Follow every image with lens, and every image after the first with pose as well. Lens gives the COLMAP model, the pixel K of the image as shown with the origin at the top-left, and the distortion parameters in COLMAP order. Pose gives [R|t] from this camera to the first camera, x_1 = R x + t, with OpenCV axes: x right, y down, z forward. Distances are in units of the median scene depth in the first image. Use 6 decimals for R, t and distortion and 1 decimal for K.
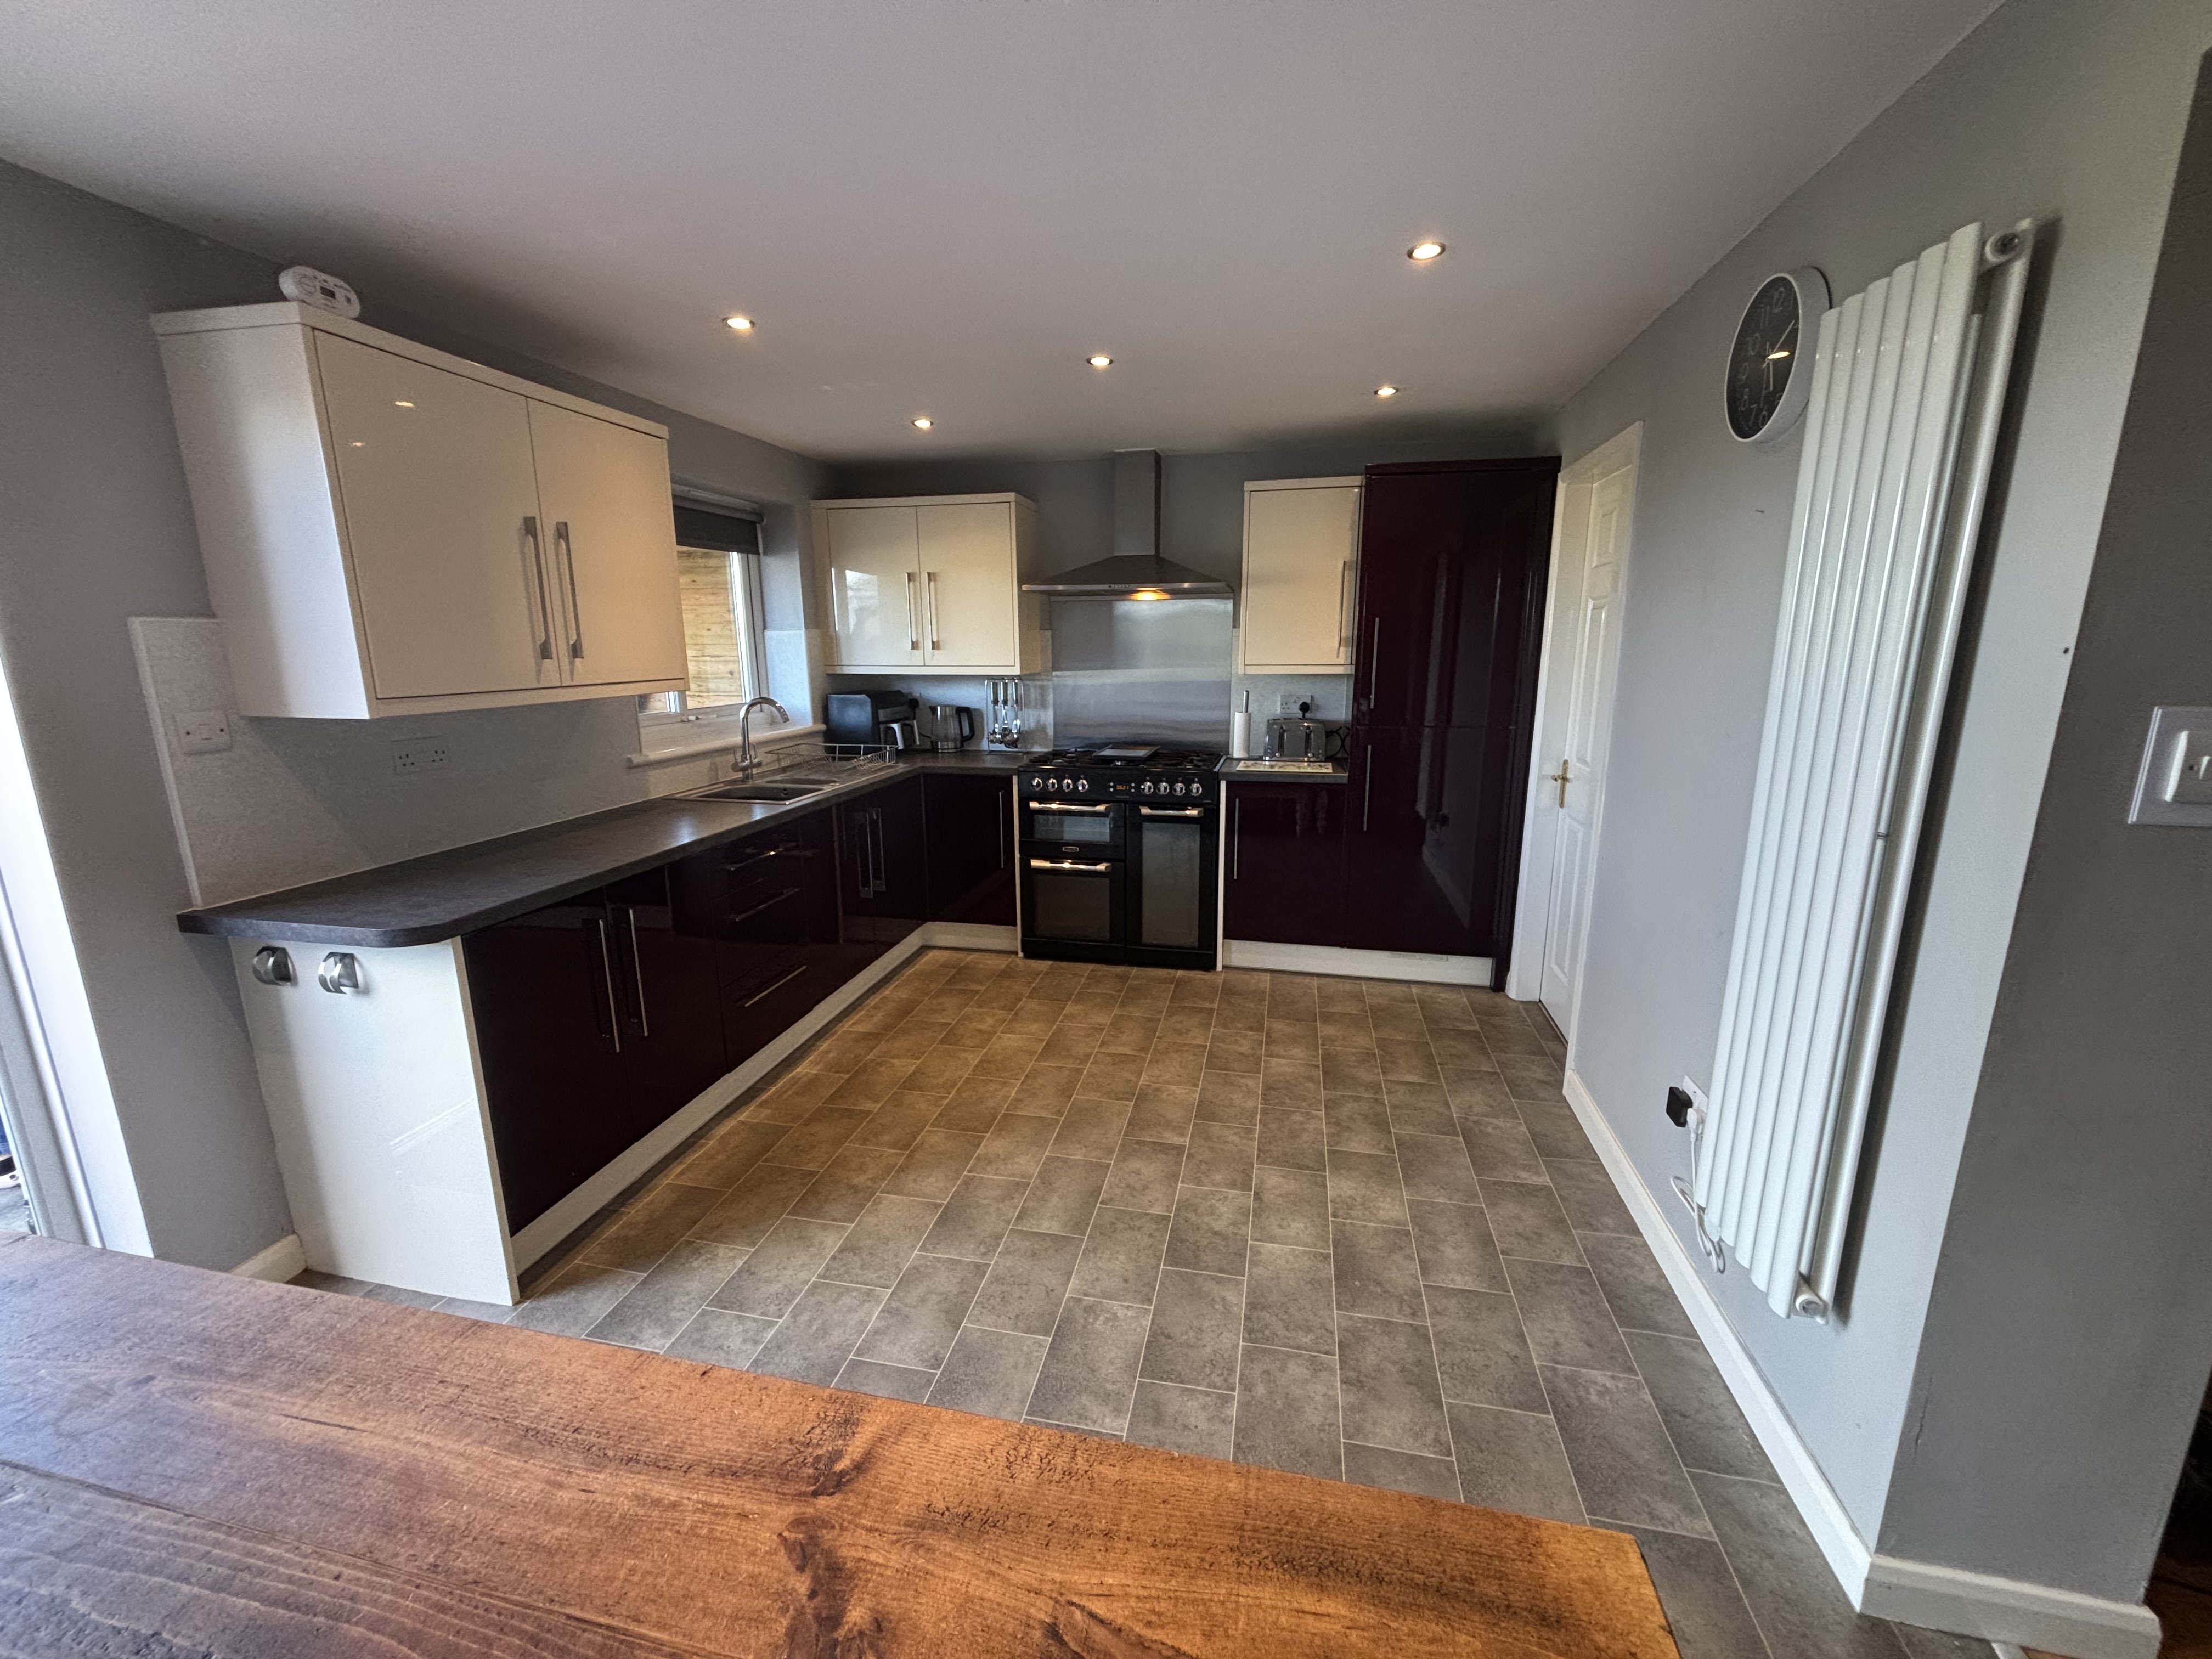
lens RADIAL K [[891.5, 0, 1105.6], [0, 891.5, 825.5], [0, 0, 1]] dist [0.006604, -0.001950]
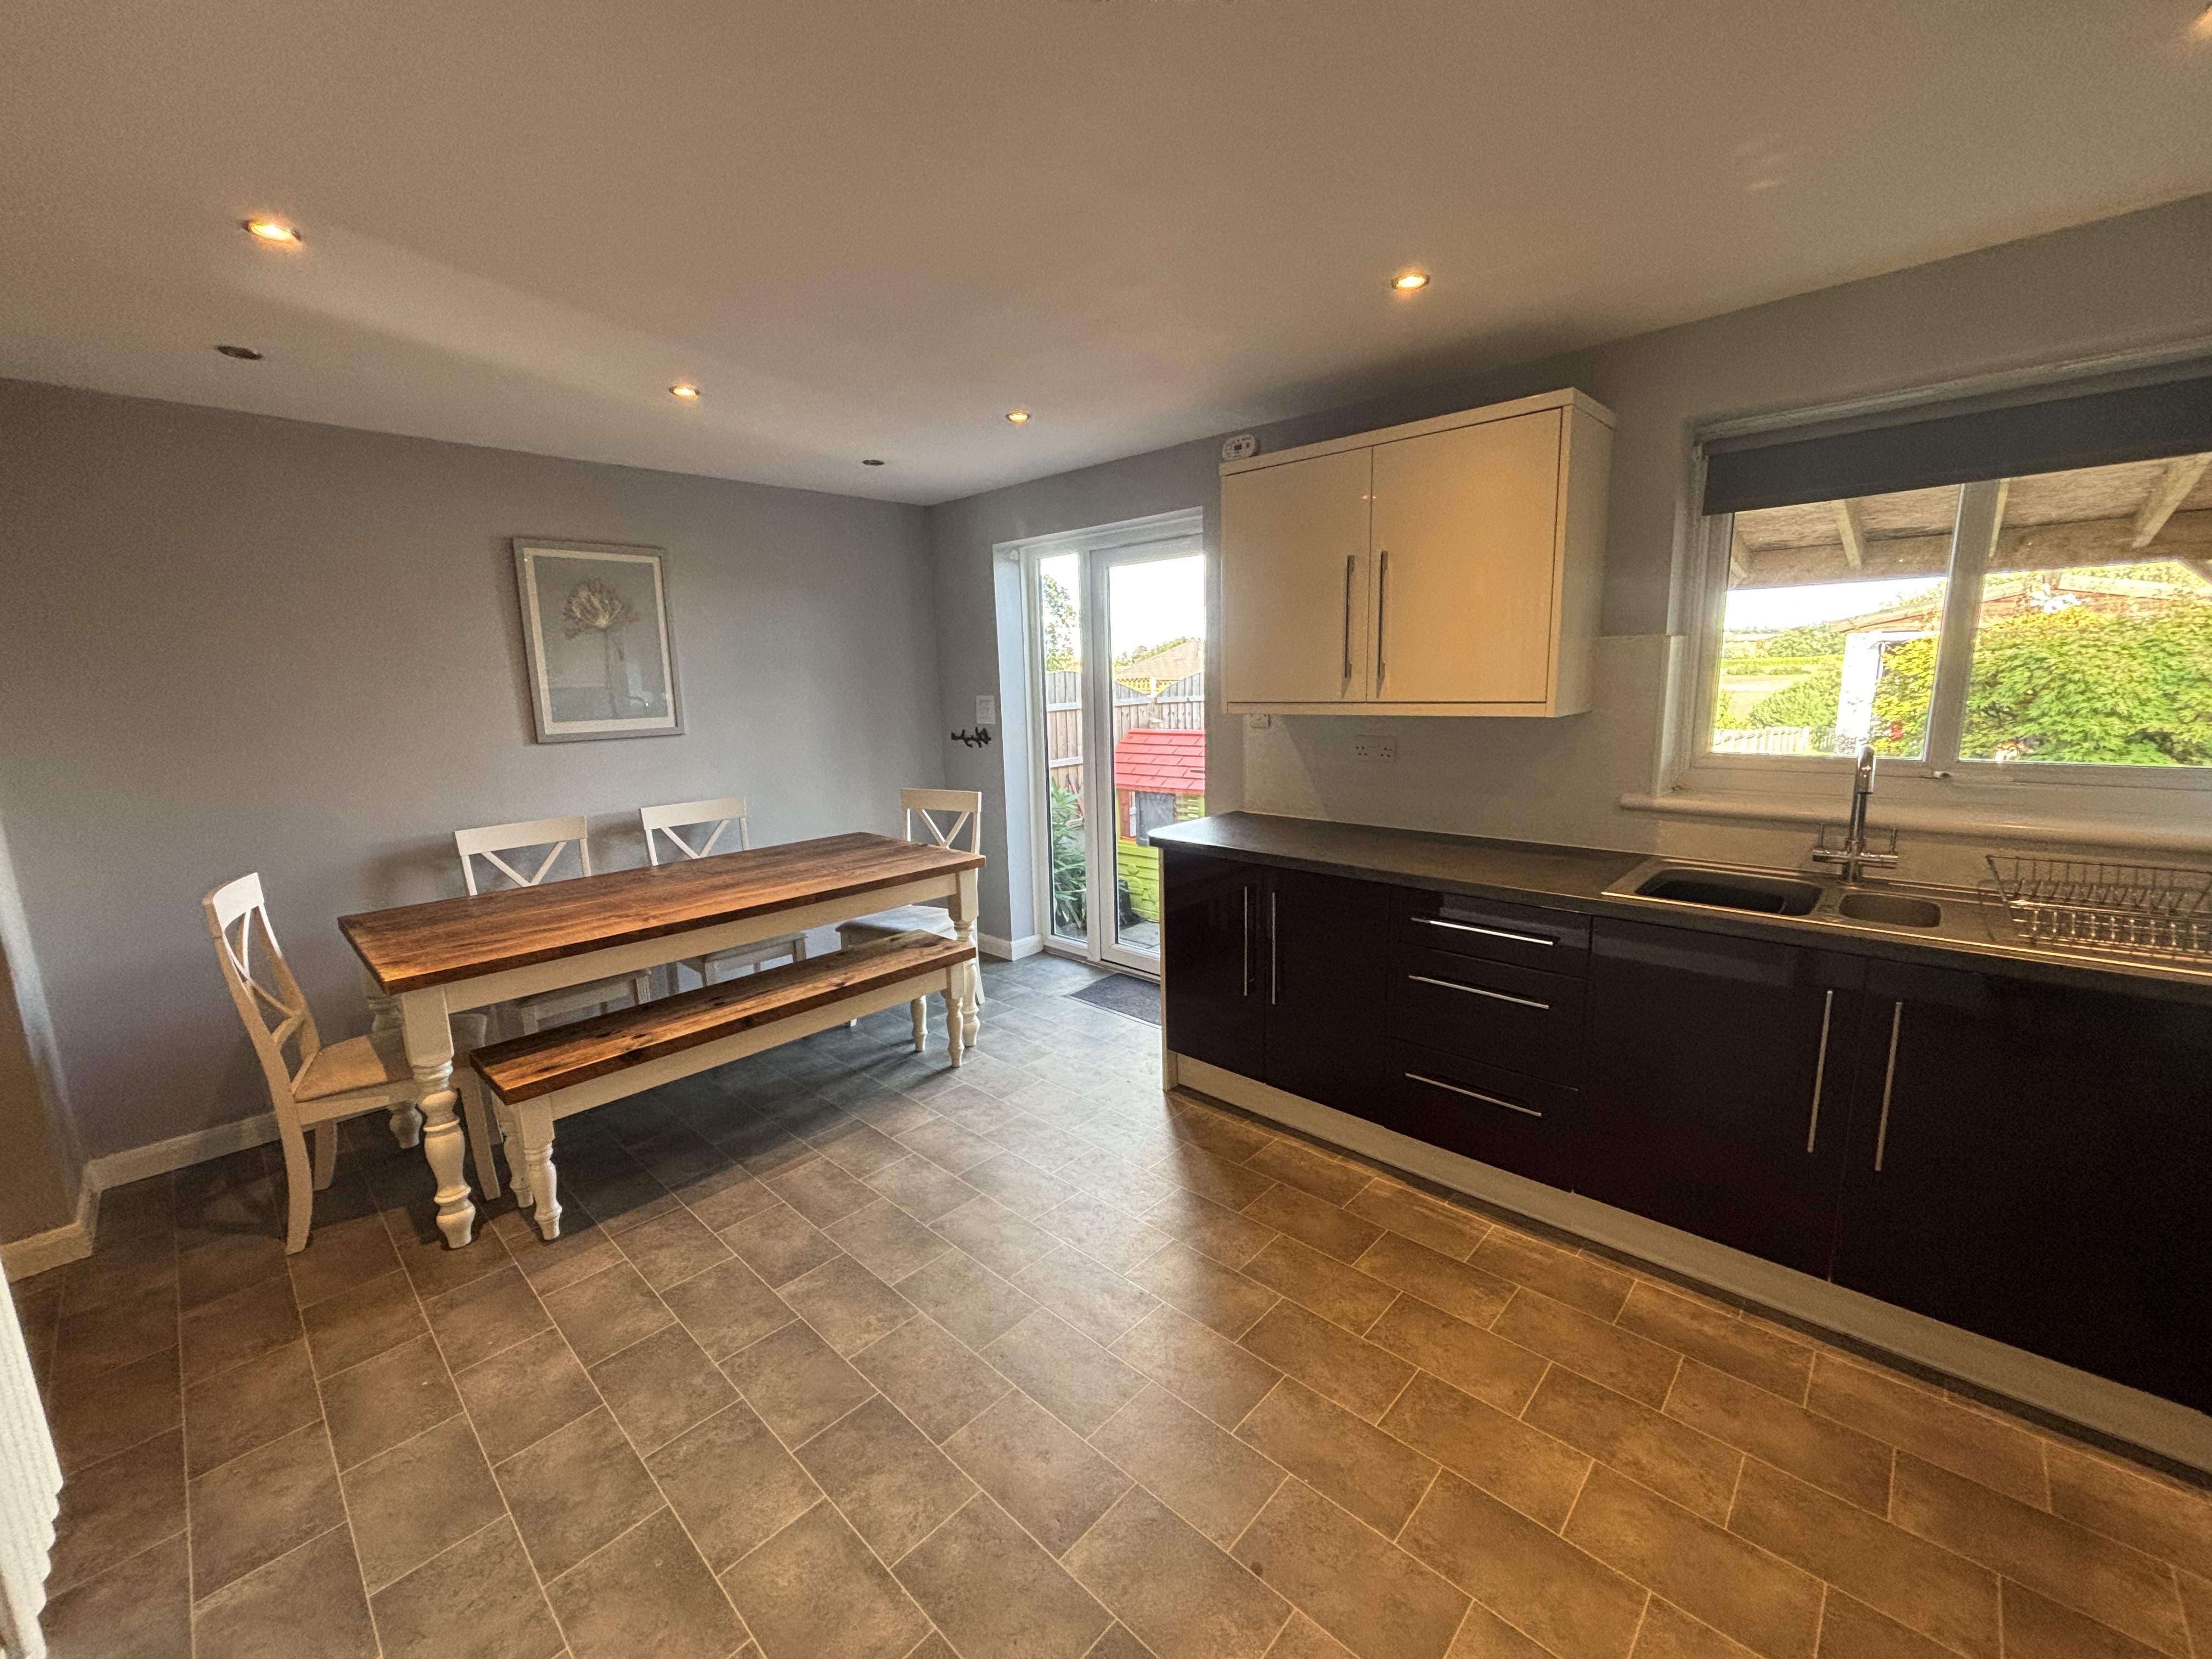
lens RADIAL K [[891.5, 0, 1104.2], [0, 891.5, 830.4], [0, 0, 1]] dist [0.006604, -0.001950]
pose [[-0.522804, 0.168199, -0.835694, 0.366439], [-0.145608, 0.948314, 0.281957, -0.189246], [0.839925, 0.269092, -0.471291, 0.906244]]
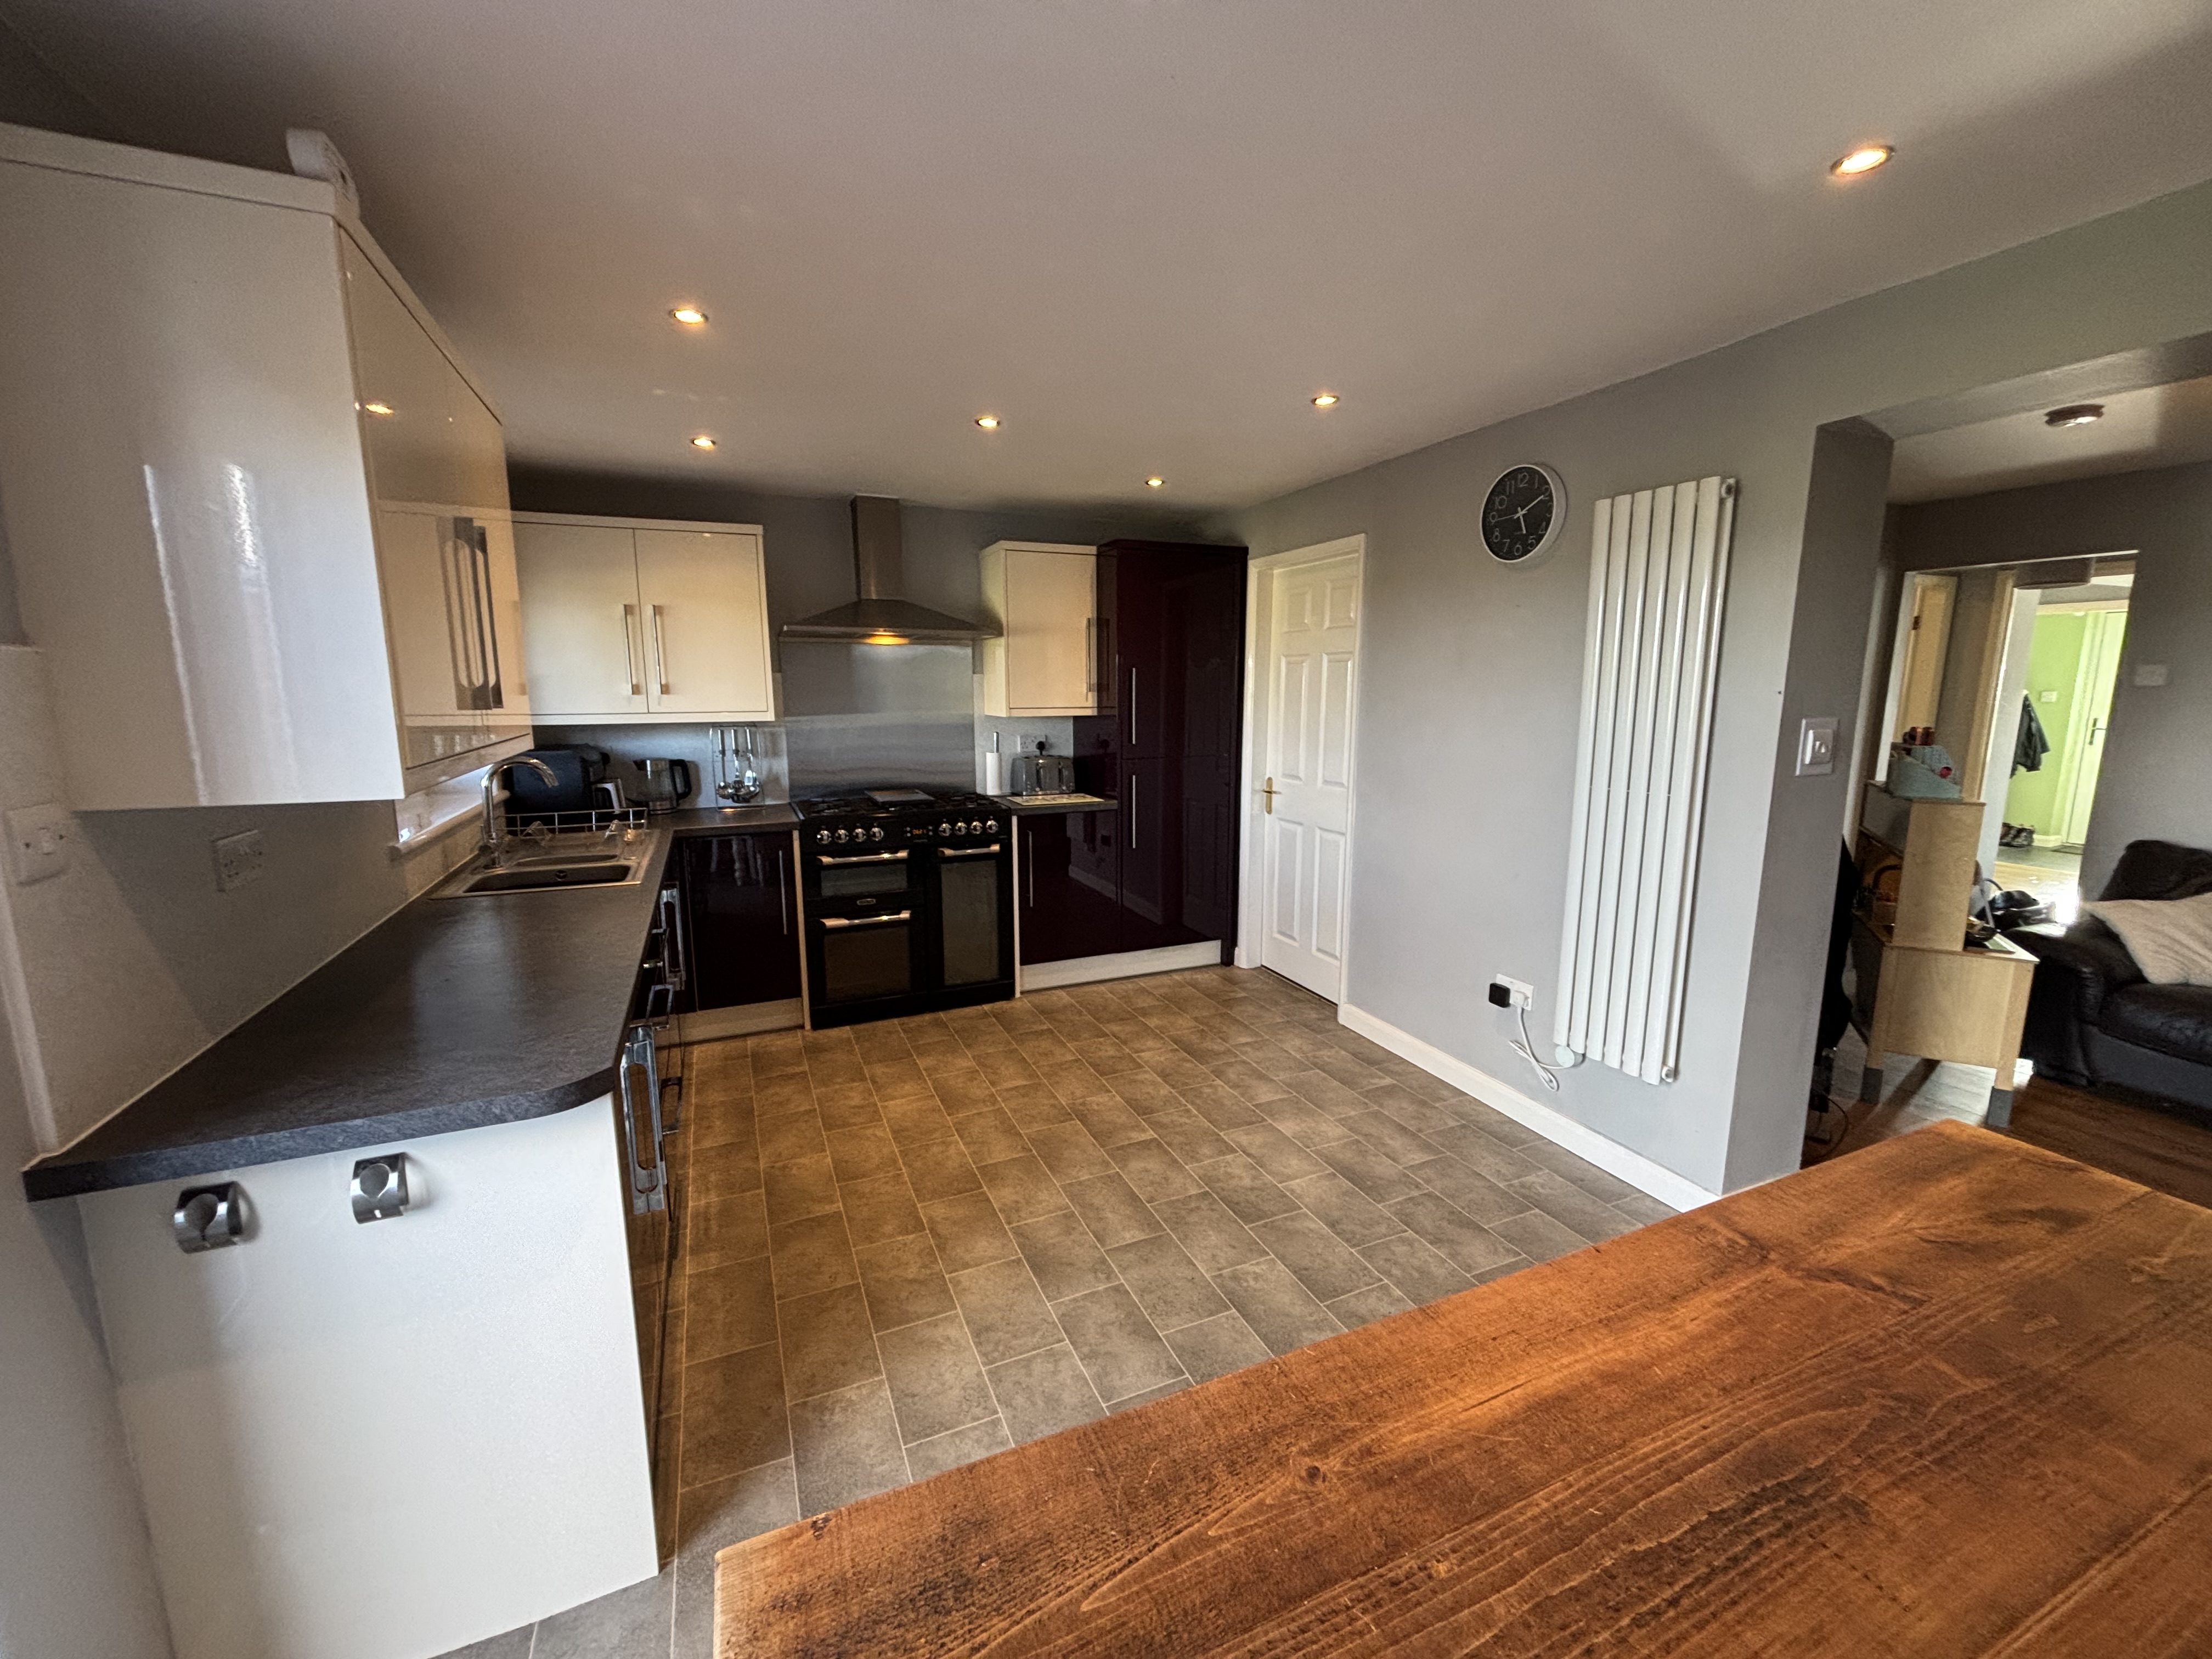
lens RADIAL K [[891.5, 0, 1111.2], [0, 891.5, 823.8], [0, 0, 1]] dist [0.006604, -0.001950]
pose [[0.808970, -0.088264, 0.581186, -0.437534], [0.116763, 0.993091, -0.011707, -0.016822], [-0.576137, 0.077331, 0.813686, 0.078564]]
